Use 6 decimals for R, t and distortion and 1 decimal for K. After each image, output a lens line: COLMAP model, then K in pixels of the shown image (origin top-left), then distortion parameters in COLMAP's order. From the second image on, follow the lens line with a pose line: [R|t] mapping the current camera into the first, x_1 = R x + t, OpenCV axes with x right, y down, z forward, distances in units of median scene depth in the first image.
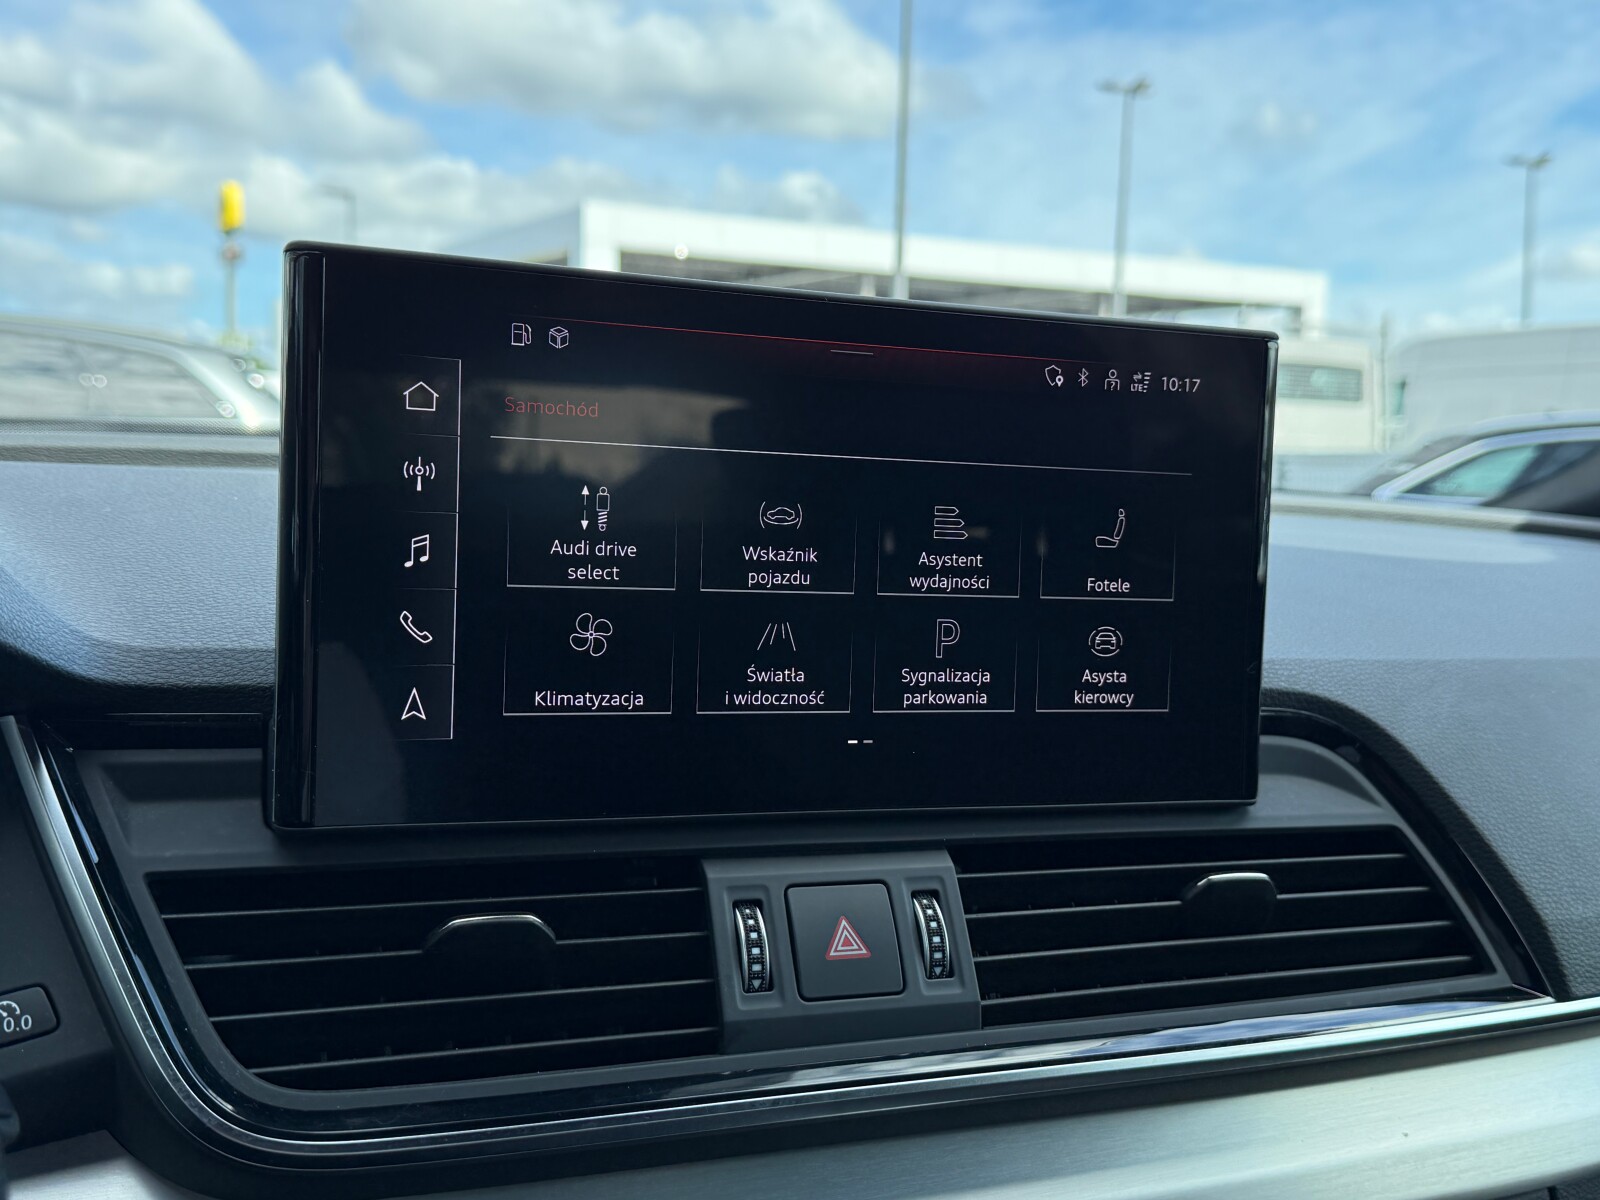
lens RADIAL K [[1647.5, 0, 800.0], [0, 1647.5, 600.0], [0, 0, 1]] dist [0.074573, -0.010891]
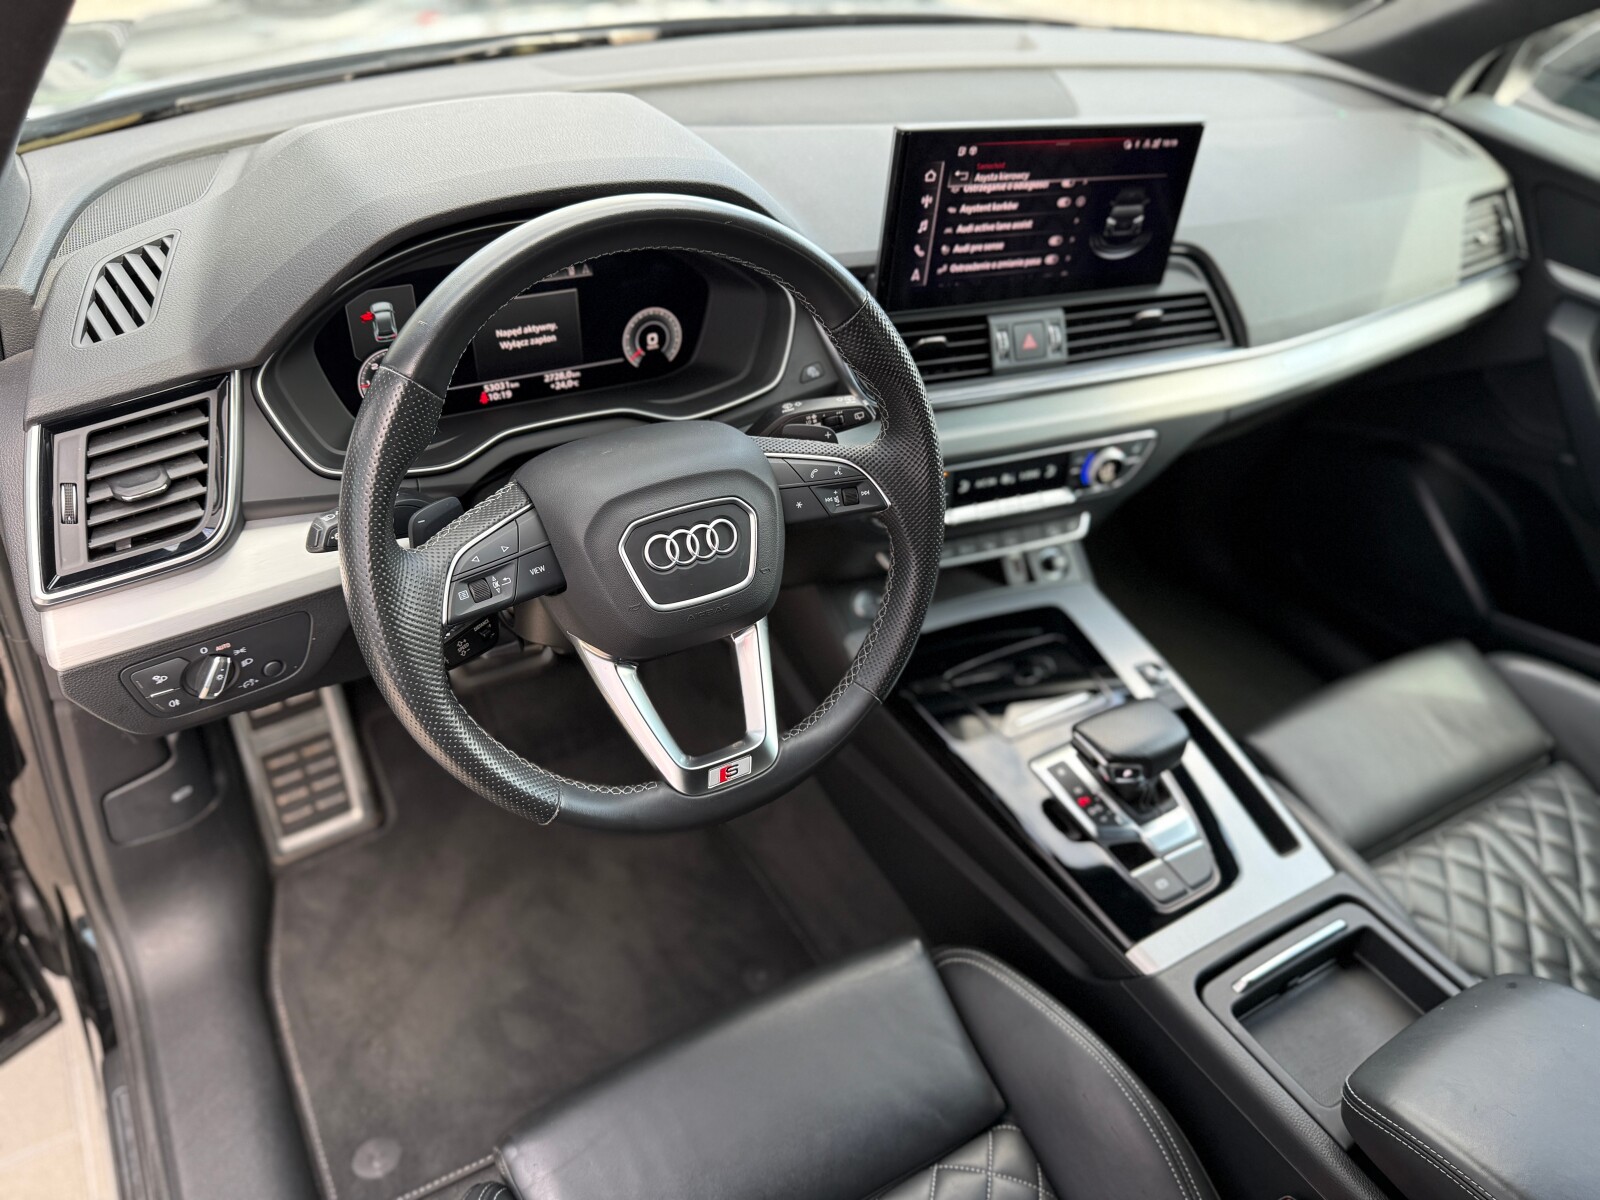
lens RADIAL K [[1116.6, 0, 775.5], [0, 1116.6, 601.0], [0, 0, 1]] dist [0.066278, -0.114384]
pose [[0.999310, 0.019555, 0.031575, -0.507608], [-0.034086, 0.820517, 0.570606, -0.588339], [-0.014750, -0.571288, 0.820617, -1.037867]]
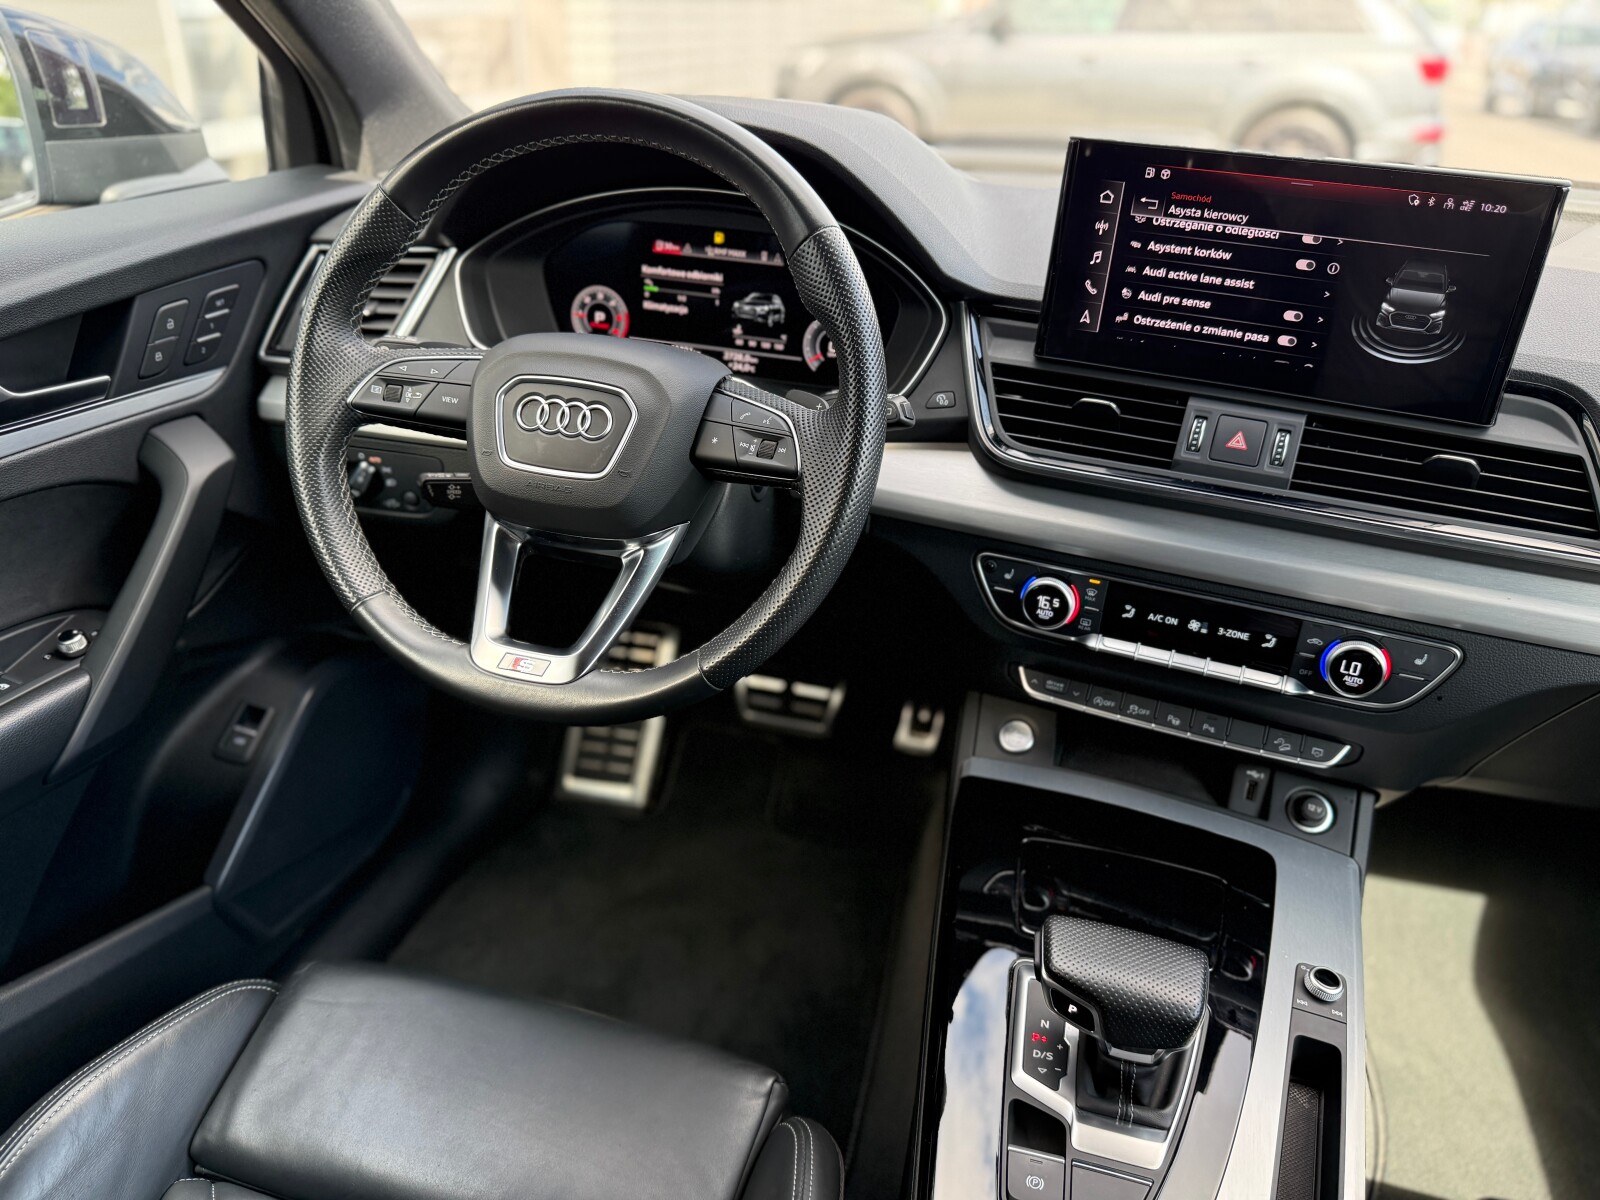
lens RADIAL K [[1119.8, 0, 795.4], [0, 1119.8, 606.7], [0, 0, 1]] dist [0.054748, -0.108233]
pose [[0.705950, 0.314649, -0.634532, 0.675627], [-0.066454, 0.921374, 0.382953, -0.156833], [0.705137, -0.228179, 0.671354, -0.612965]]
